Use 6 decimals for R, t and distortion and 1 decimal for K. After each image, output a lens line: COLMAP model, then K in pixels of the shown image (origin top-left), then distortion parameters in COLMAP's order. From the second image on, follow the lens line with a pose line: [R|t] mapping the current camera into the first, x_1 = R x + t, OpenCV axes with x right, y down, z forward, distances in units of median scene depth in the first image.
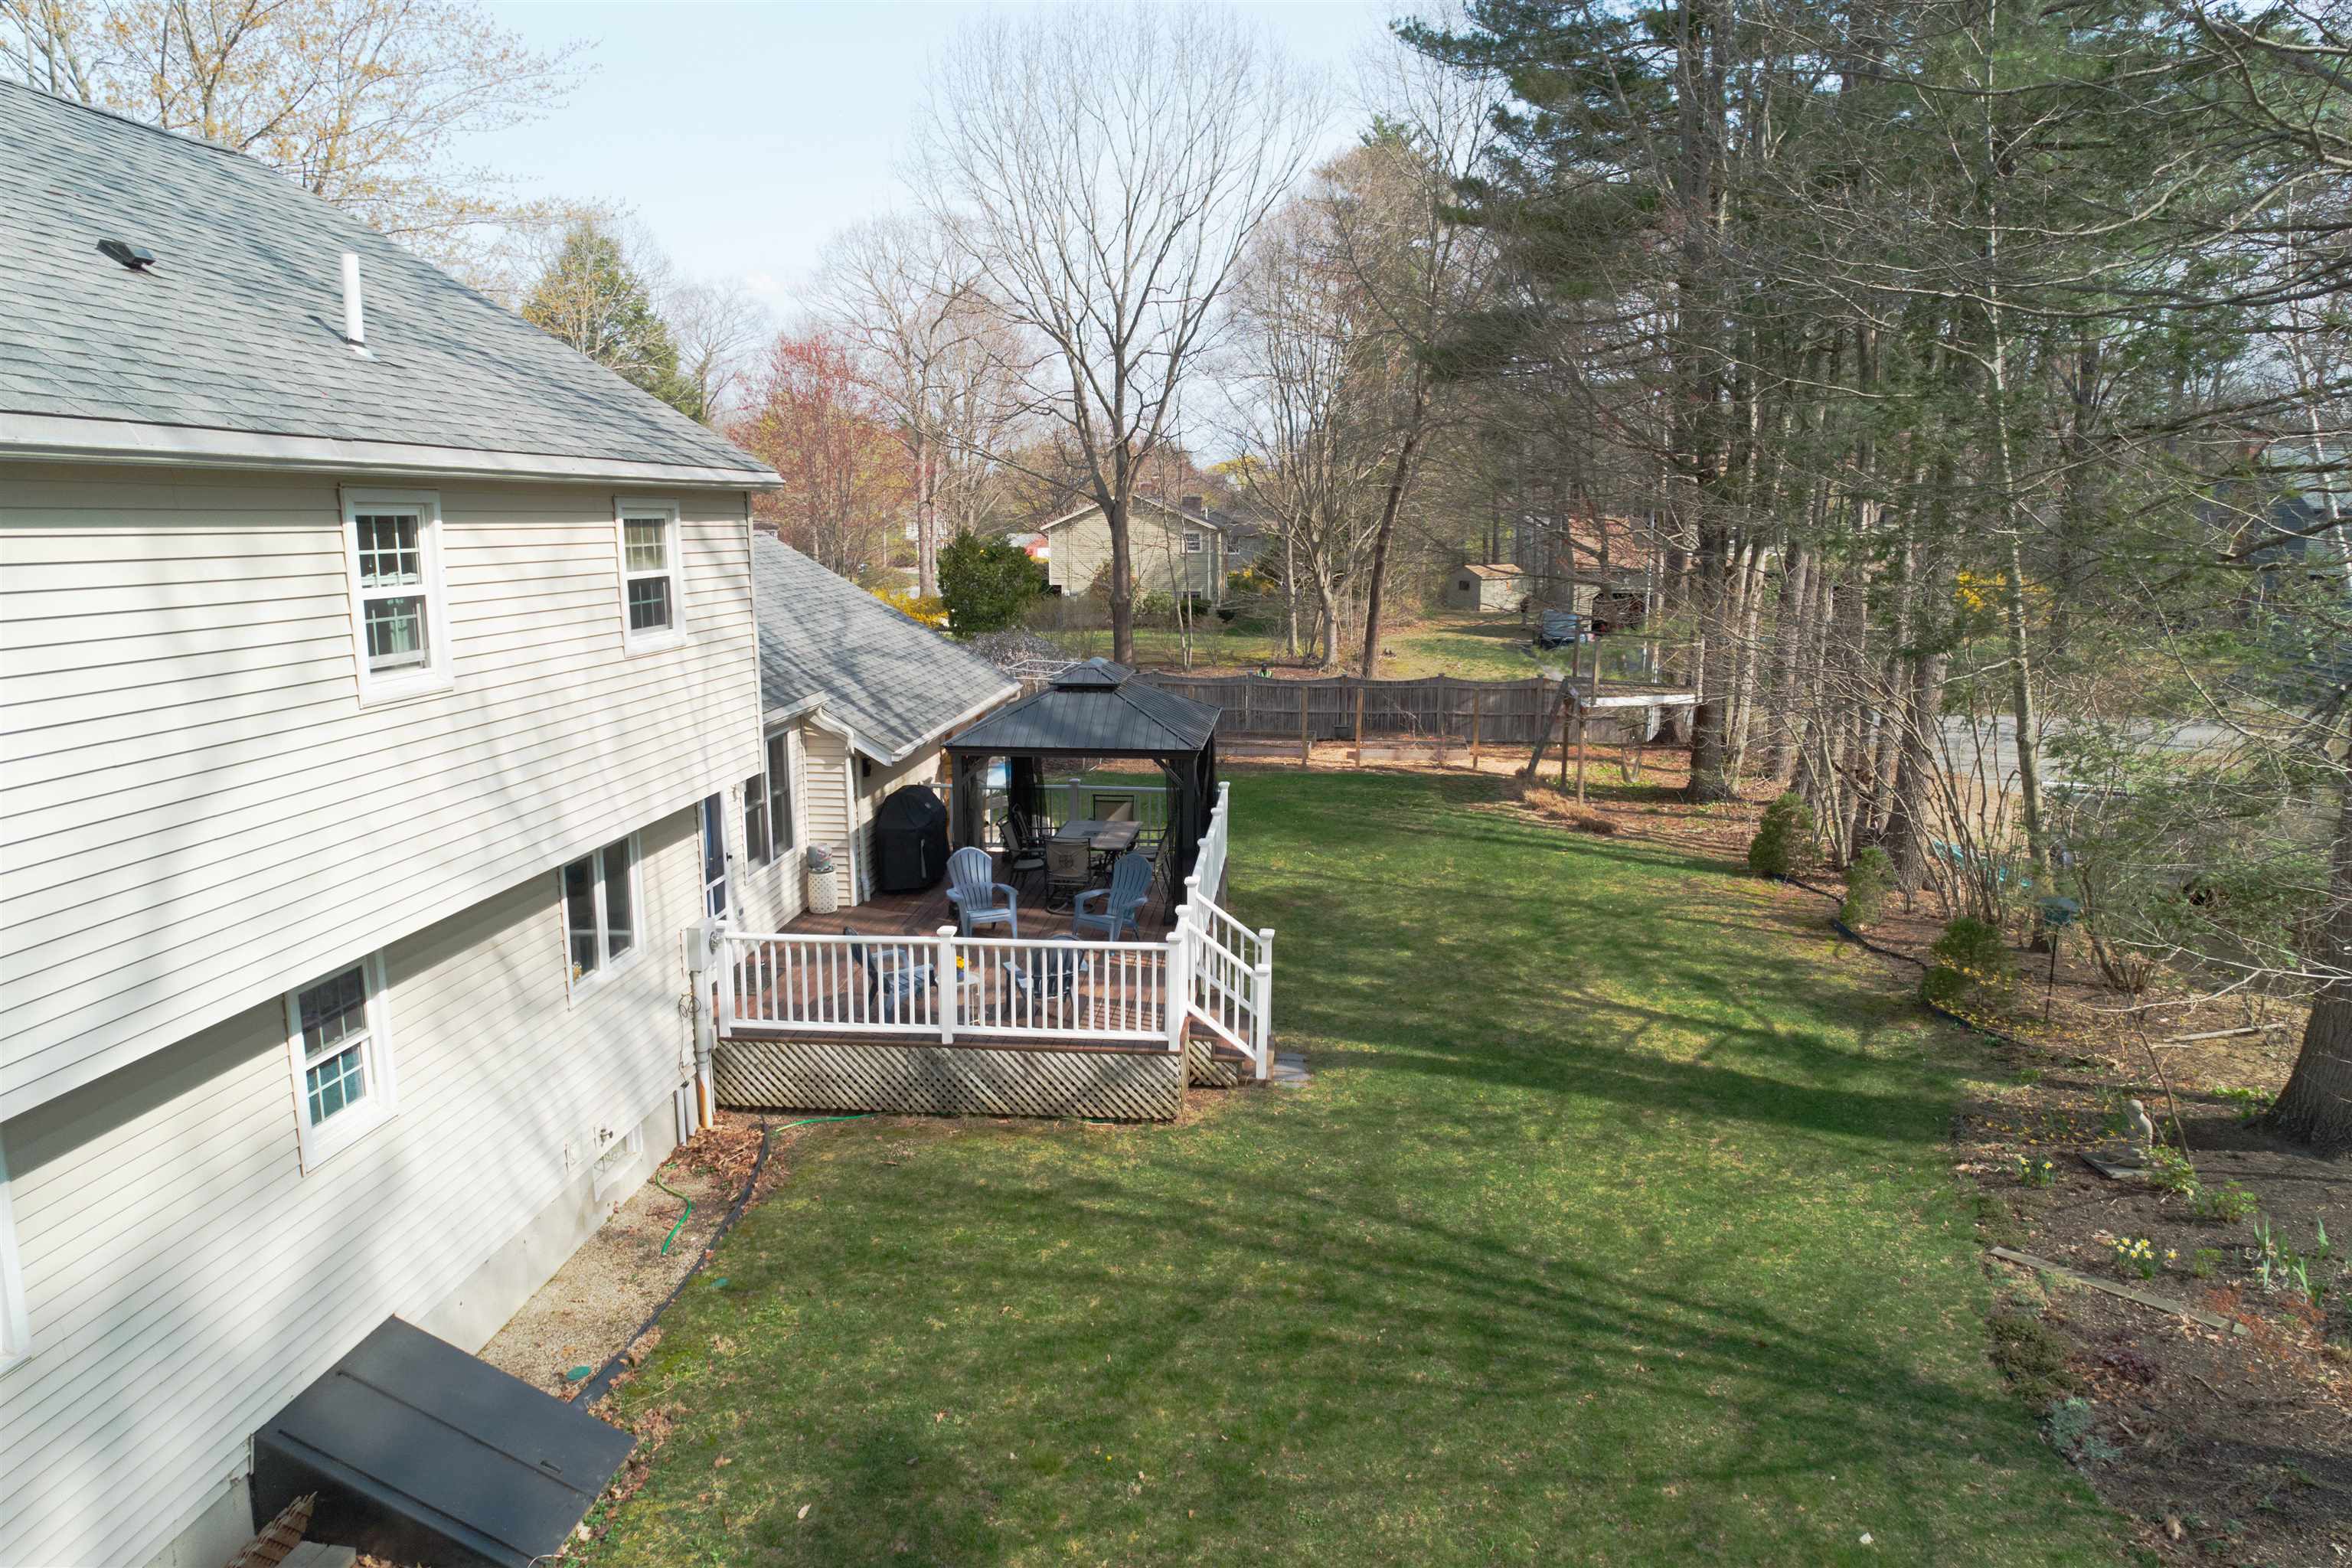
lens RADIAL K [[1463.5, 0, 1176.0], [0, 1463.5, 784.0], [0, 0, 1]] dist [-0.005876, -0.001032]
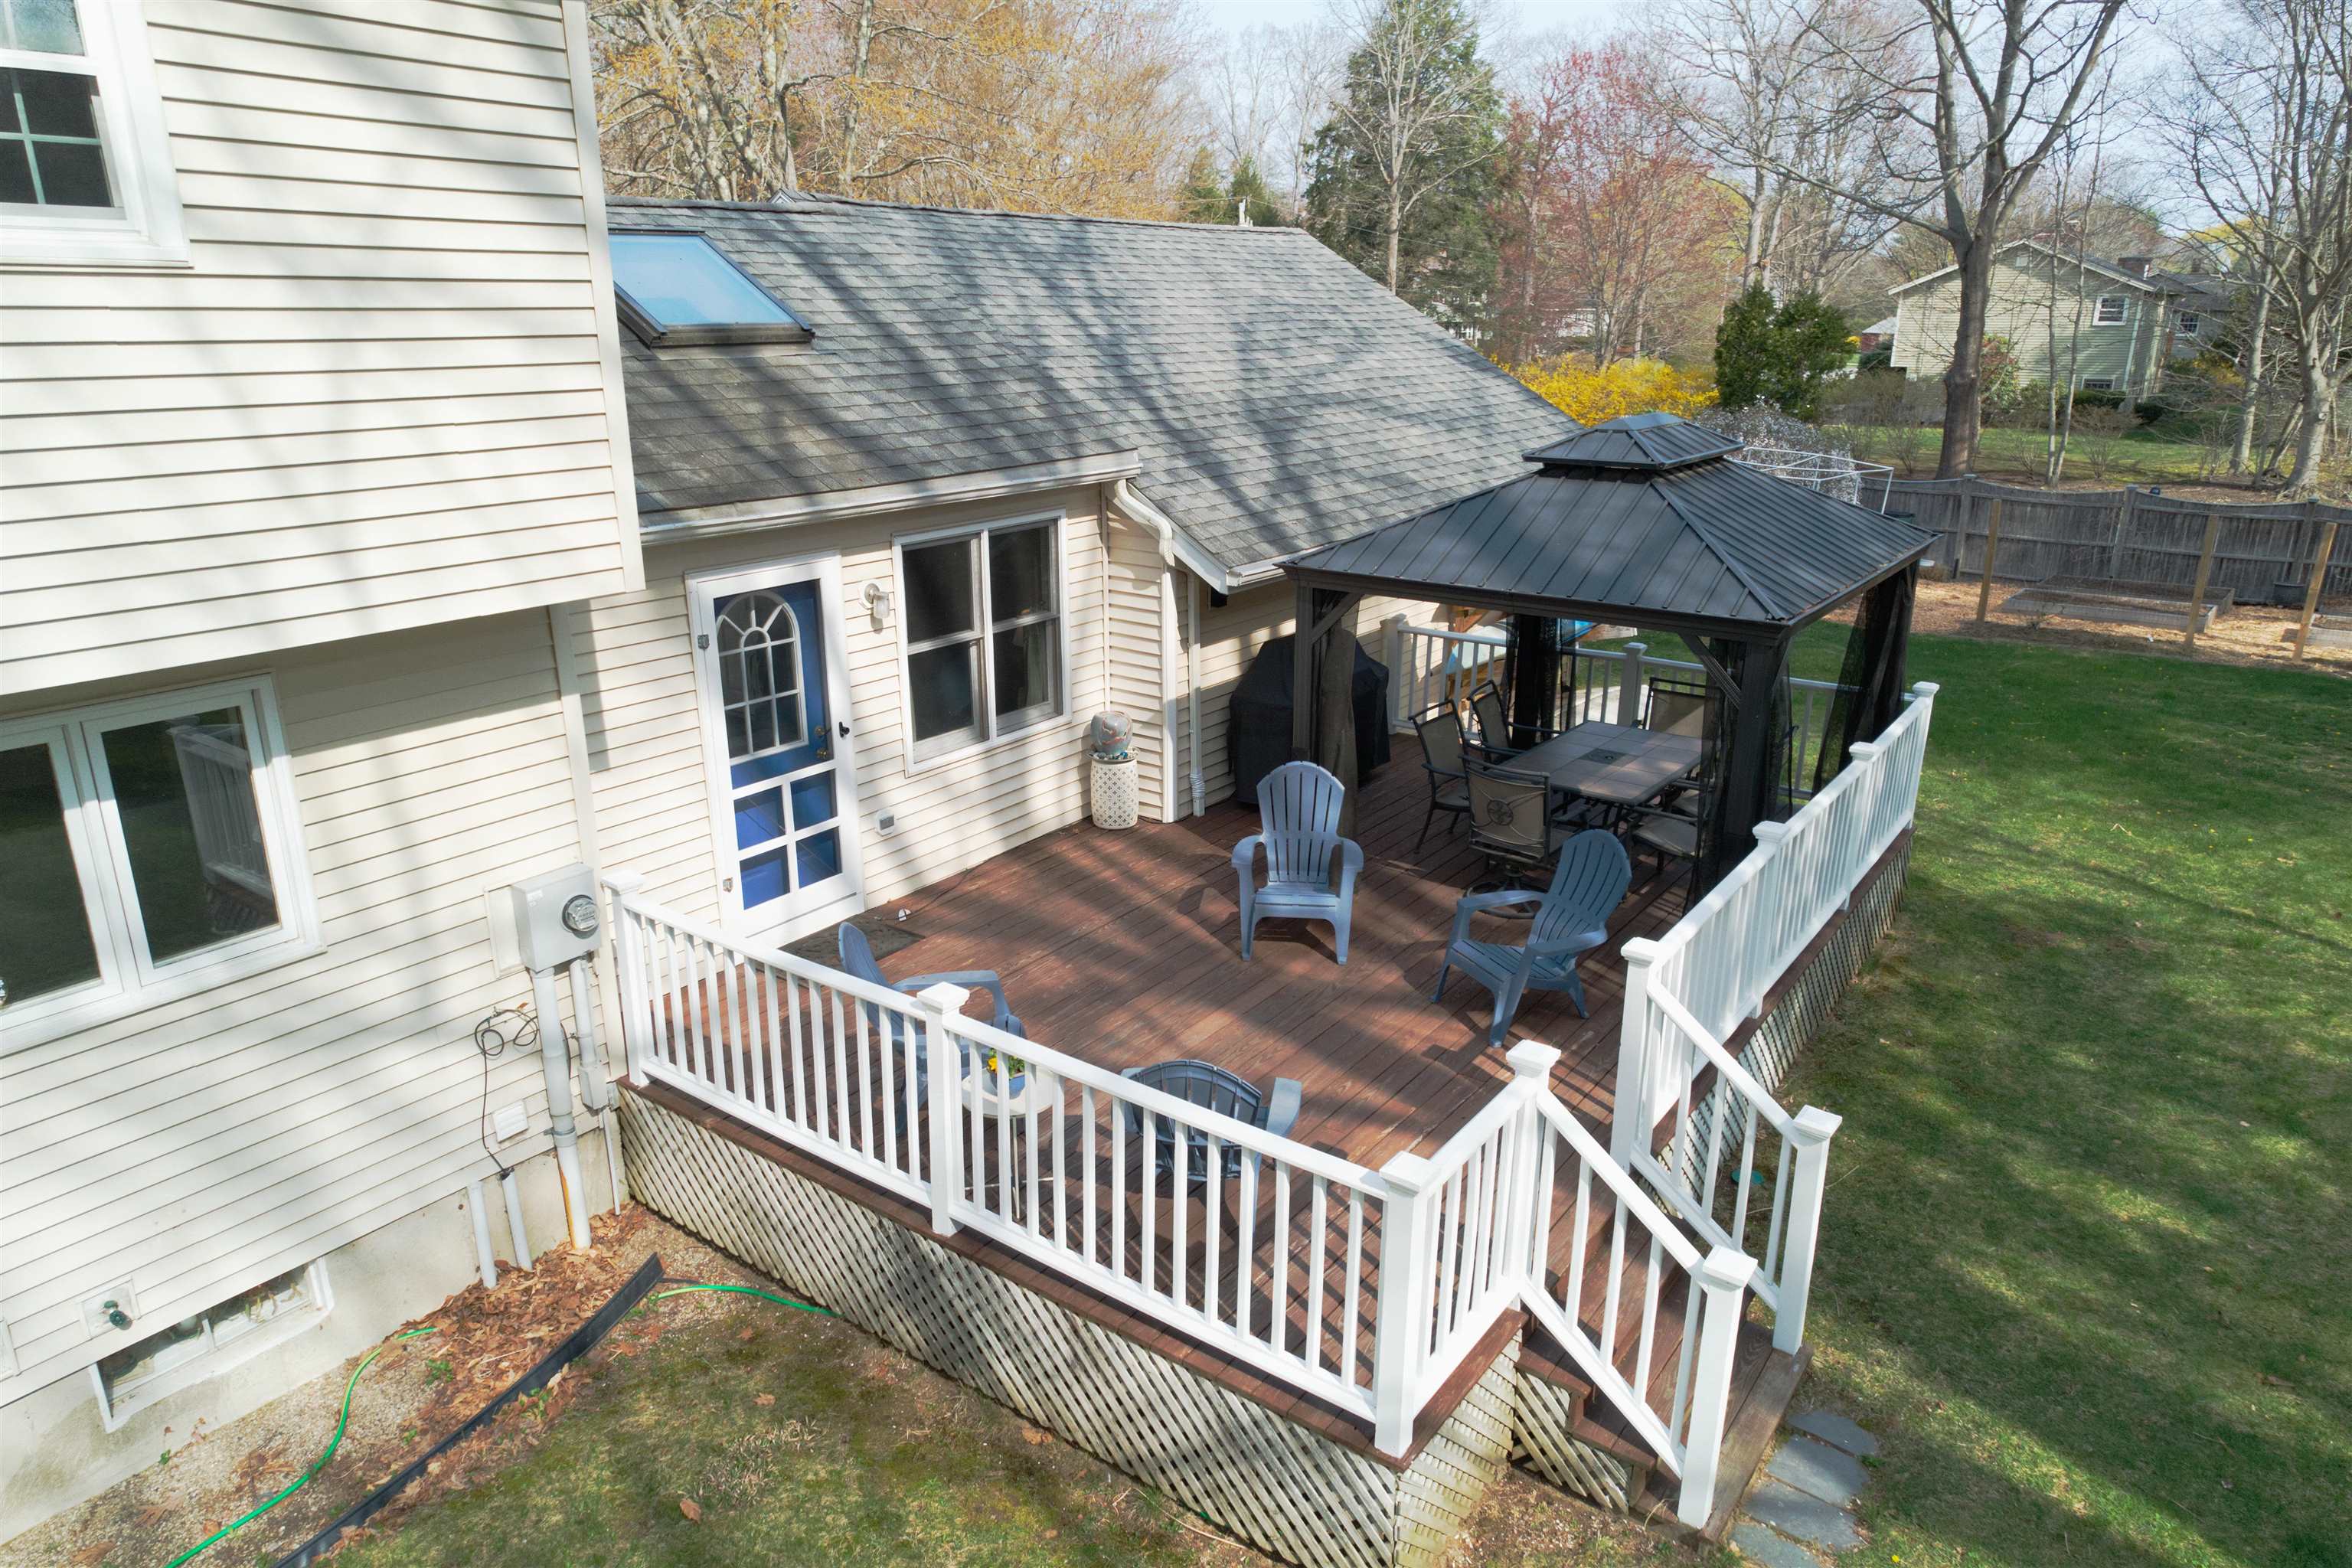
lens RADIAL K [[1488.5, 0, 1176.0], [0, 1488.5, 784.0], [0, 0, 1]] dist [-0.004637, 0.000404]
pose [[0.853439, 0.155515, -0.497450, 0.082705], [-0.088971, 0.983907, 0.154952, -0.026590], [0.513542, -0.087983, 0.853542, 0.490222]]
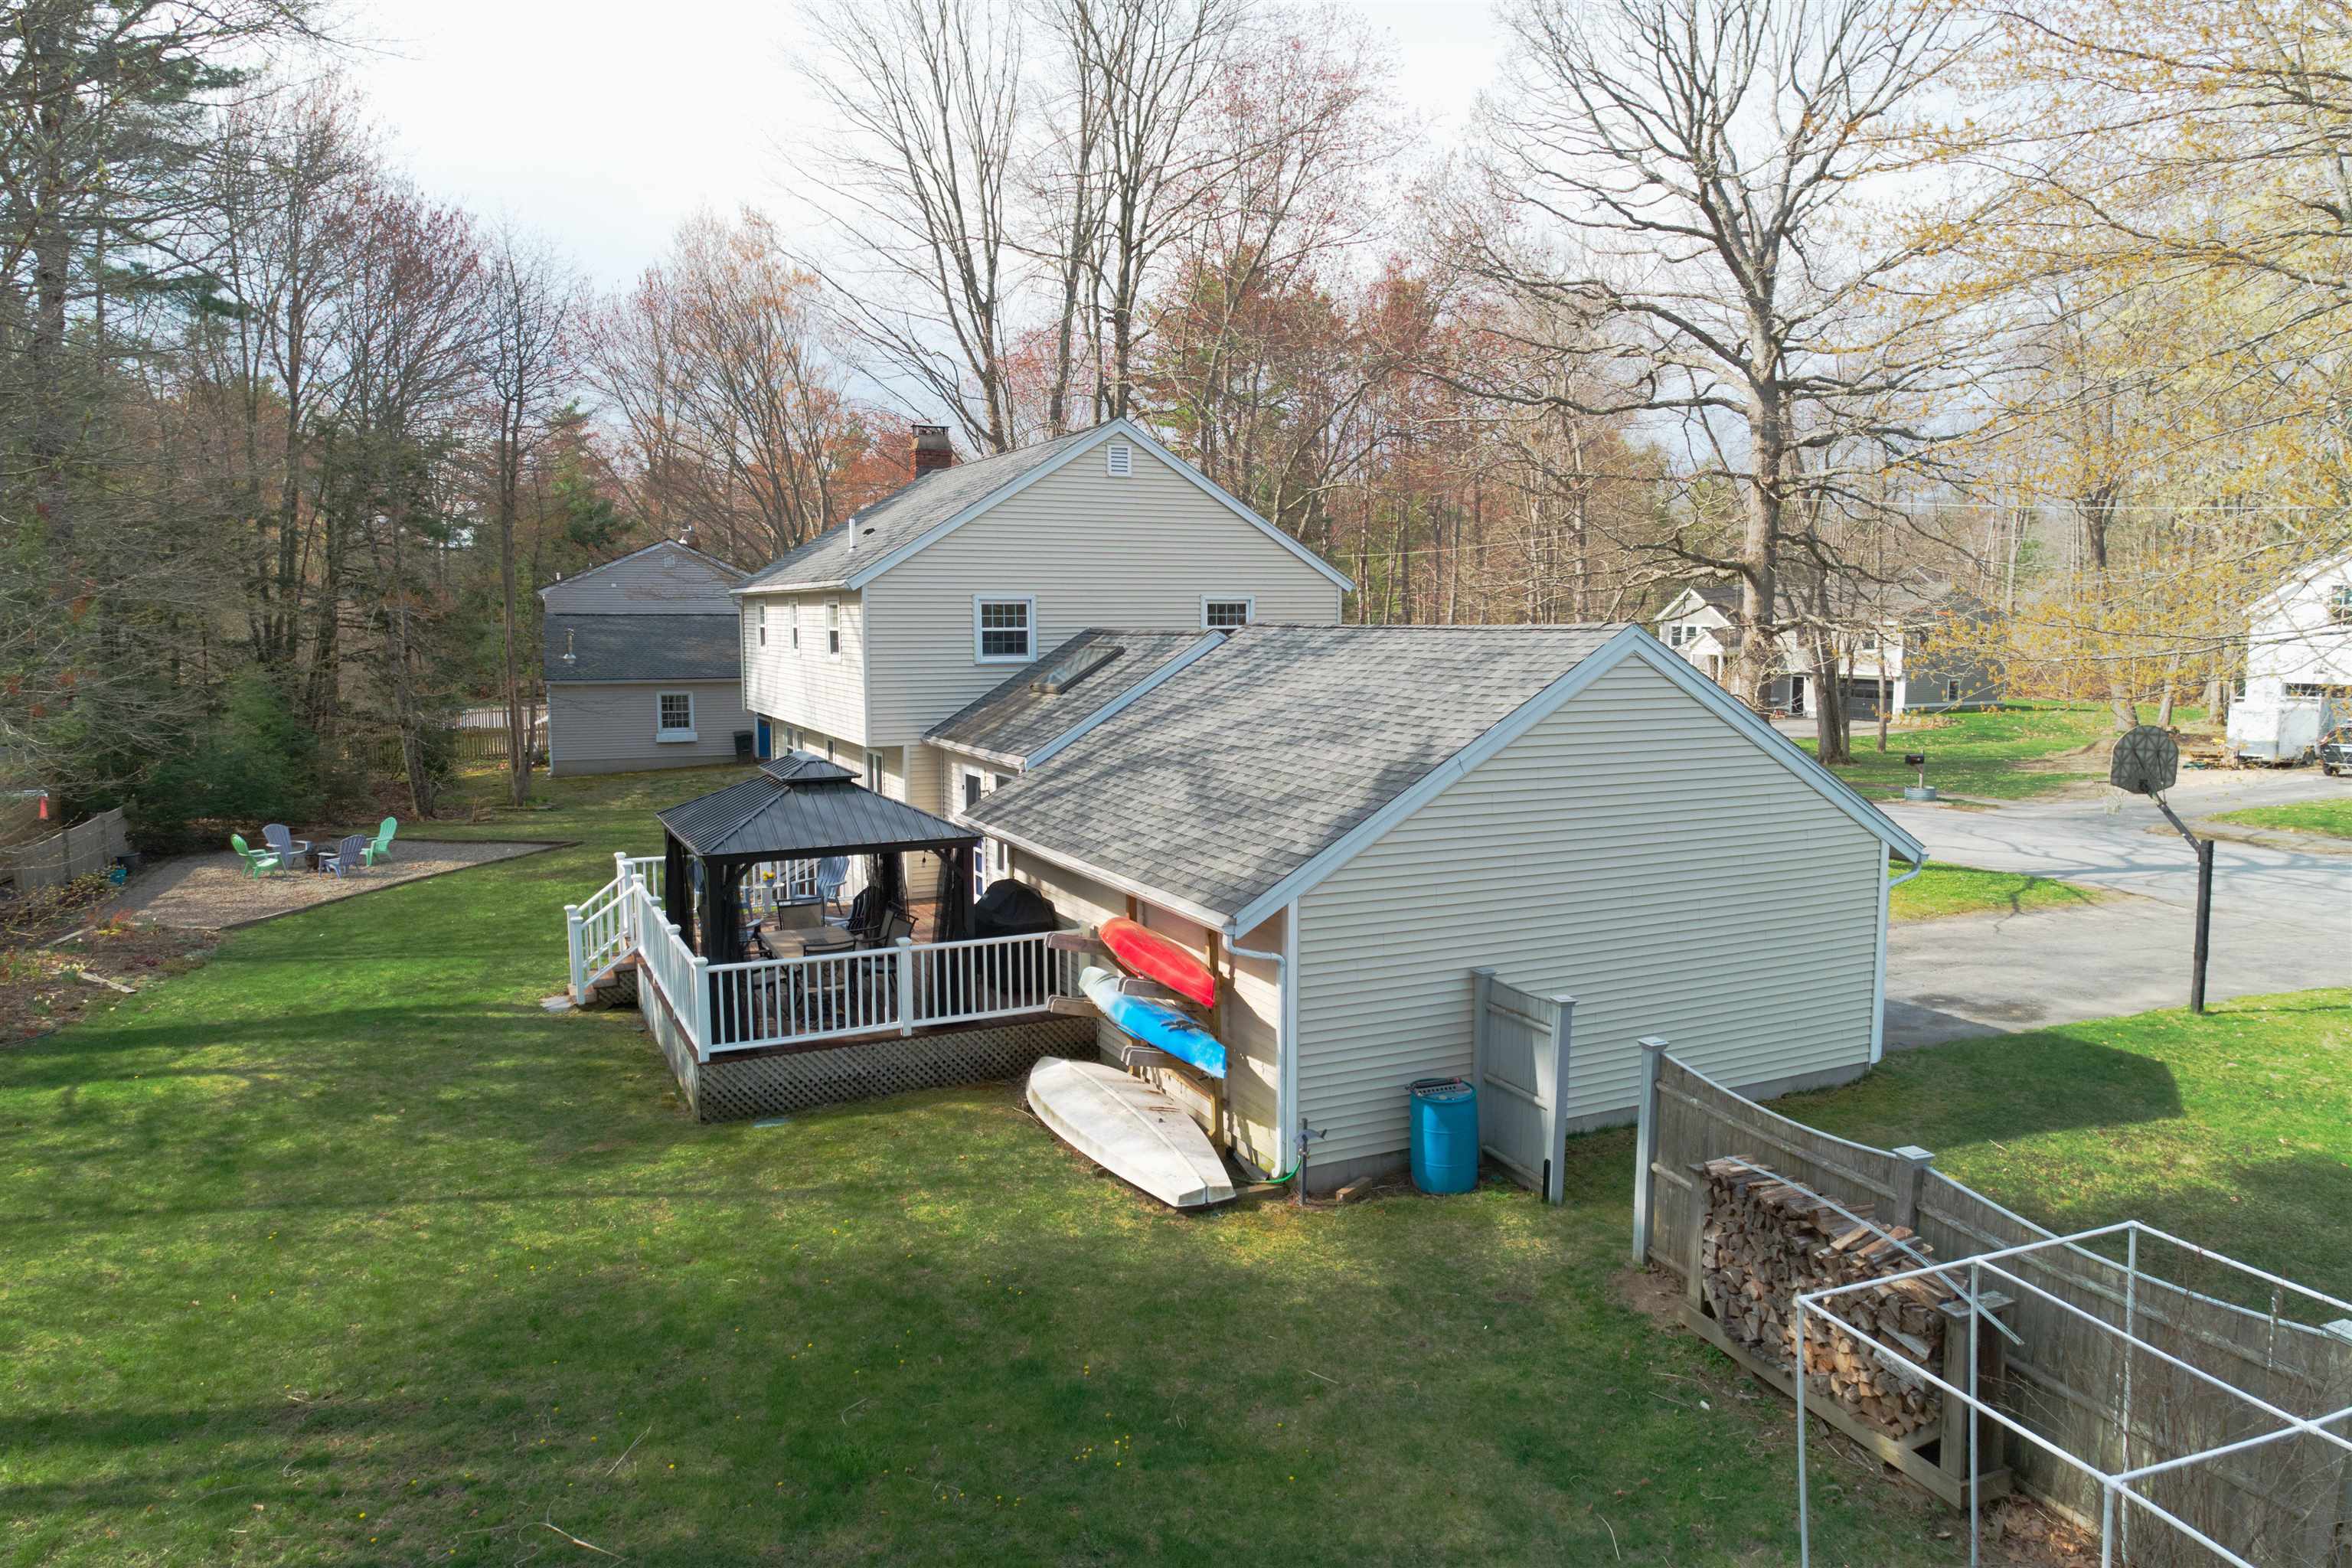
lens RADIAL K [[1521.2, 0, 1176.0], [0, 1521.2, 784.0], [0, 0, 1]] dist [0.001917, 0.000889]
pose [[-0.860082, 0.053538, -0.507338, 0.241911], [-0.096888, 0.959237, 0.265477, -0.358160], [0.500870, 0.277487, -0.819835, 1.978952]]
